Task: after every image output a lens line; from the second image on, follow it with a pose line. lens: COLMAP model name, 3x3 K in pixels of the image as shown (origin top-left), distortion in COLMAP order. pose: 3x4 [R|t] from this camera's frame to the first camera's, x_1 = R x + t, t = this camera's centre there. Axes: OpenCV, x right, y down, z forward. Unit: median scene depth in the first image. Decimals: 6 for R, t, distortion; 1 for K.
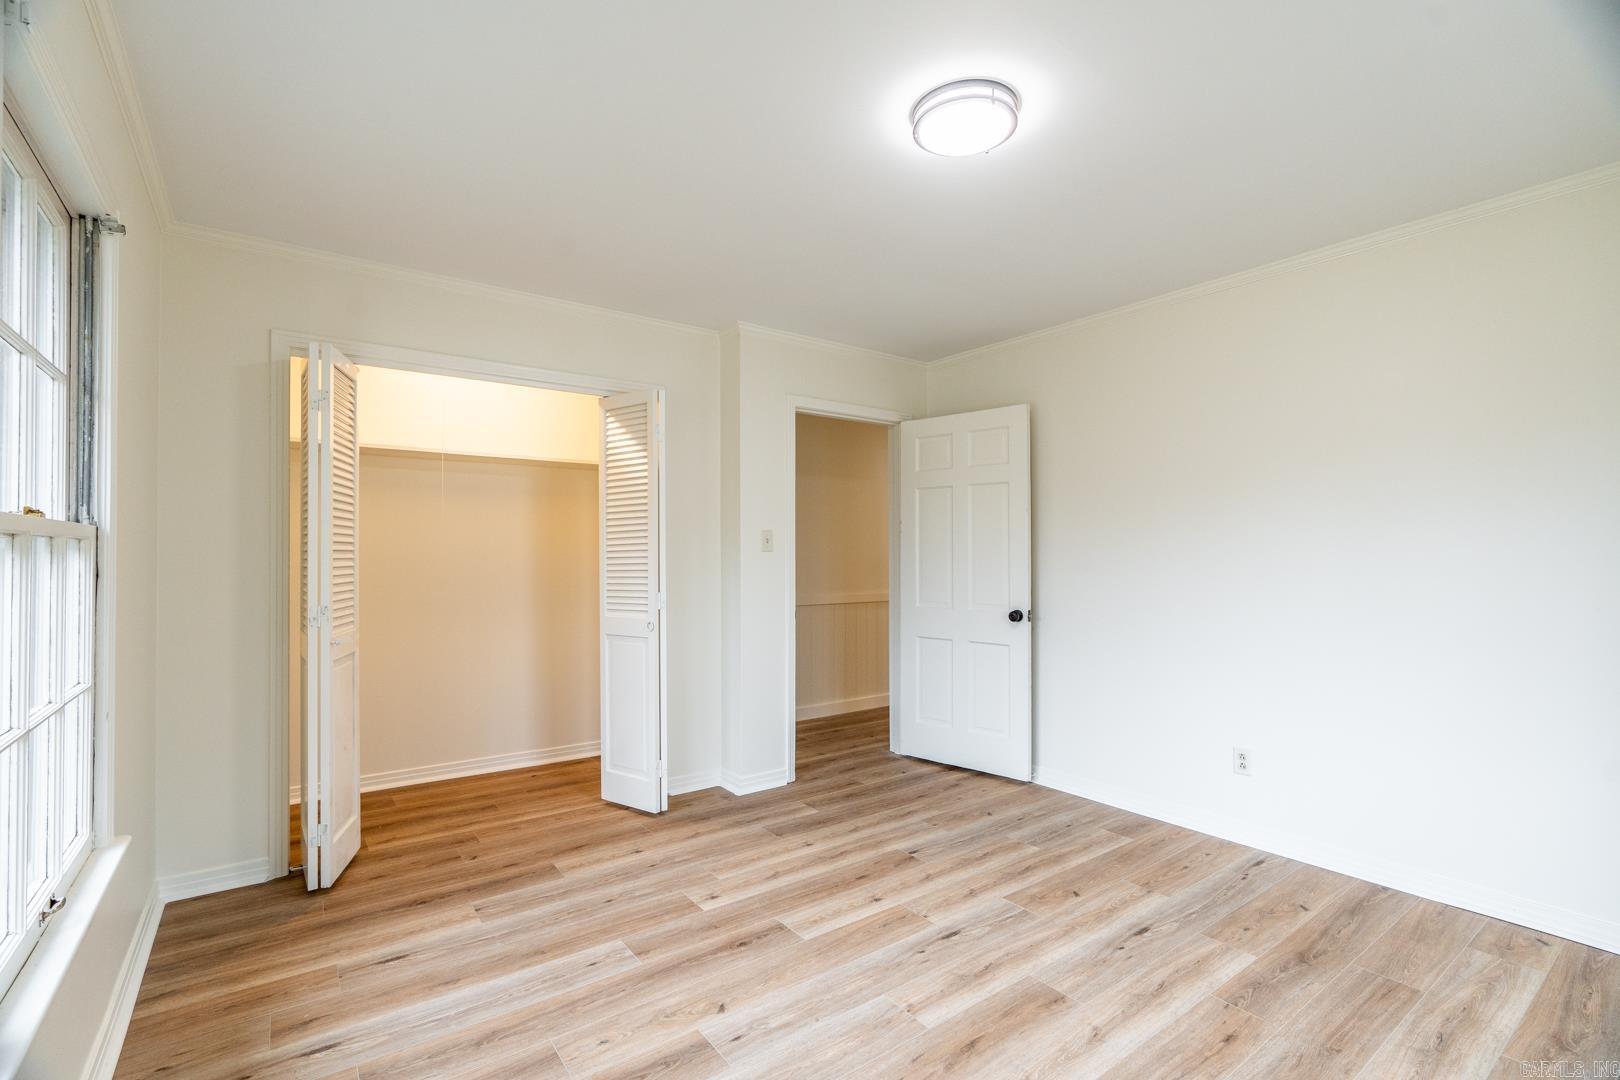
lens RADIAL K [[736.9, 0, 807.9], [0, 736.9, 547.2], [0, 0, 1]] dist [-0.001702, -0.000289]
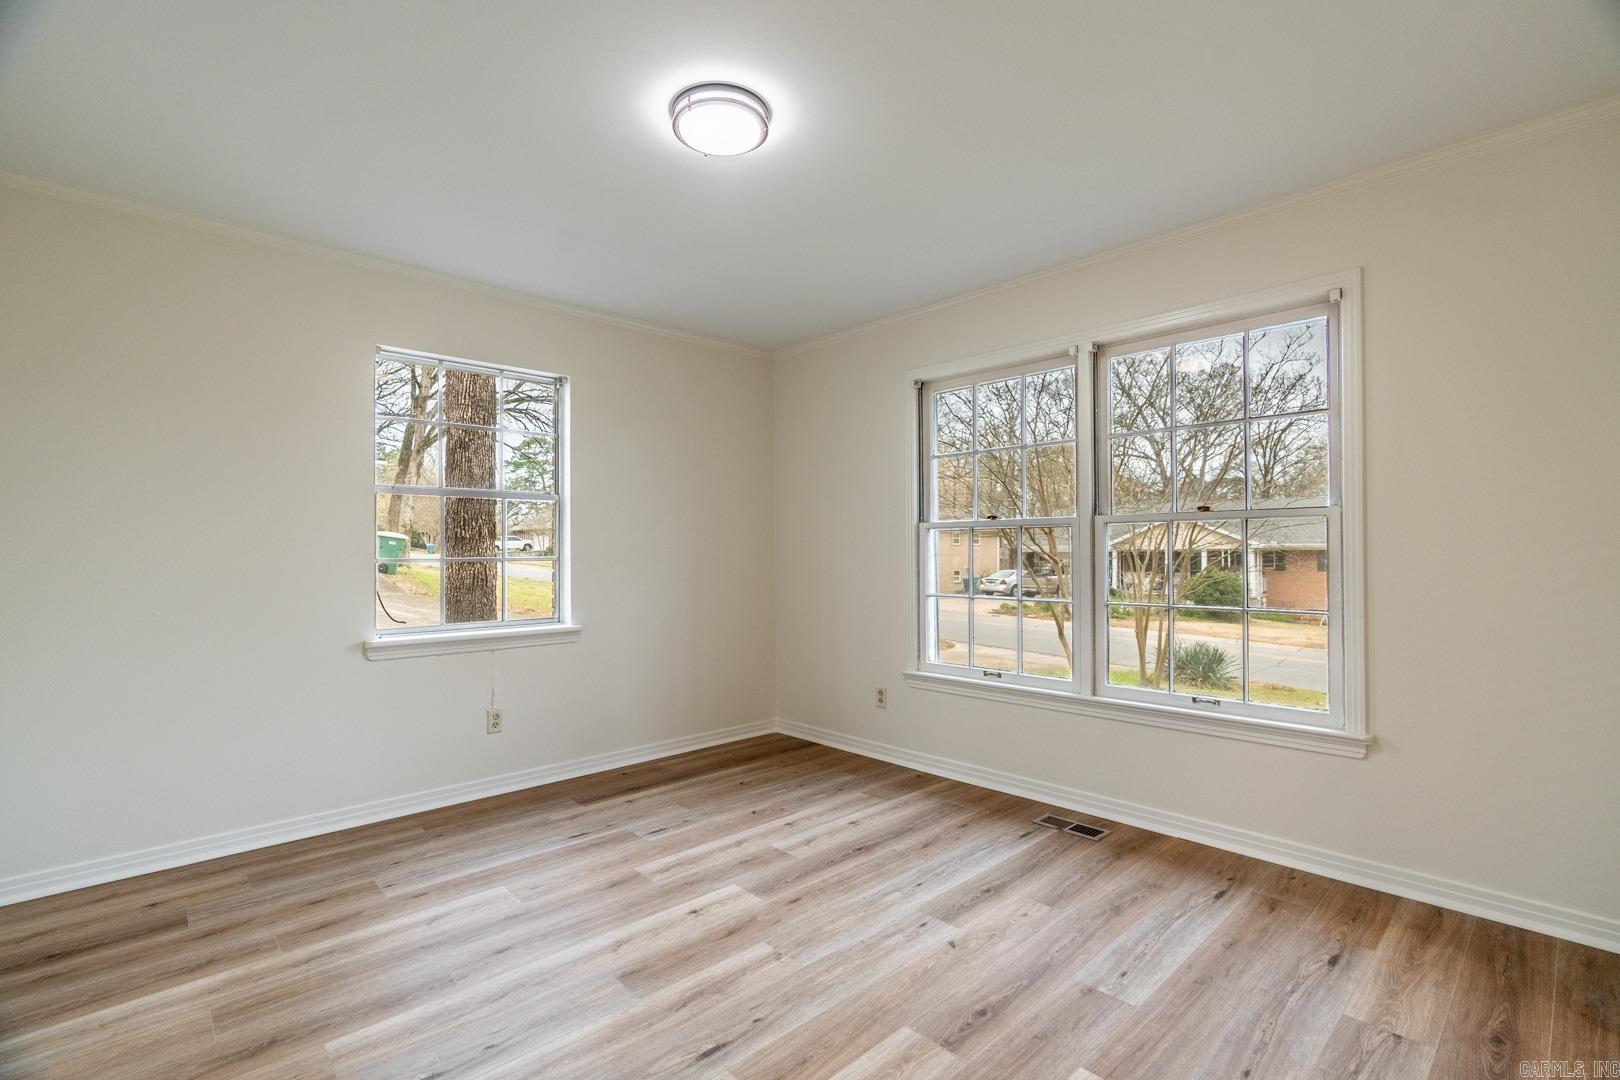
lens RADIAL K [[736.9, 0, 807.9], [0, 736.9, 547.2], [0, 0, 1]] dist [-0.001702, -0.000289]
pose [[-0.992856, 0.006971, -0.119117, 0.204275], [0.008513, 0.999886, -0.012446, 0.051349], [0.119017, -0.013371, -0.992802, 1.926895]]
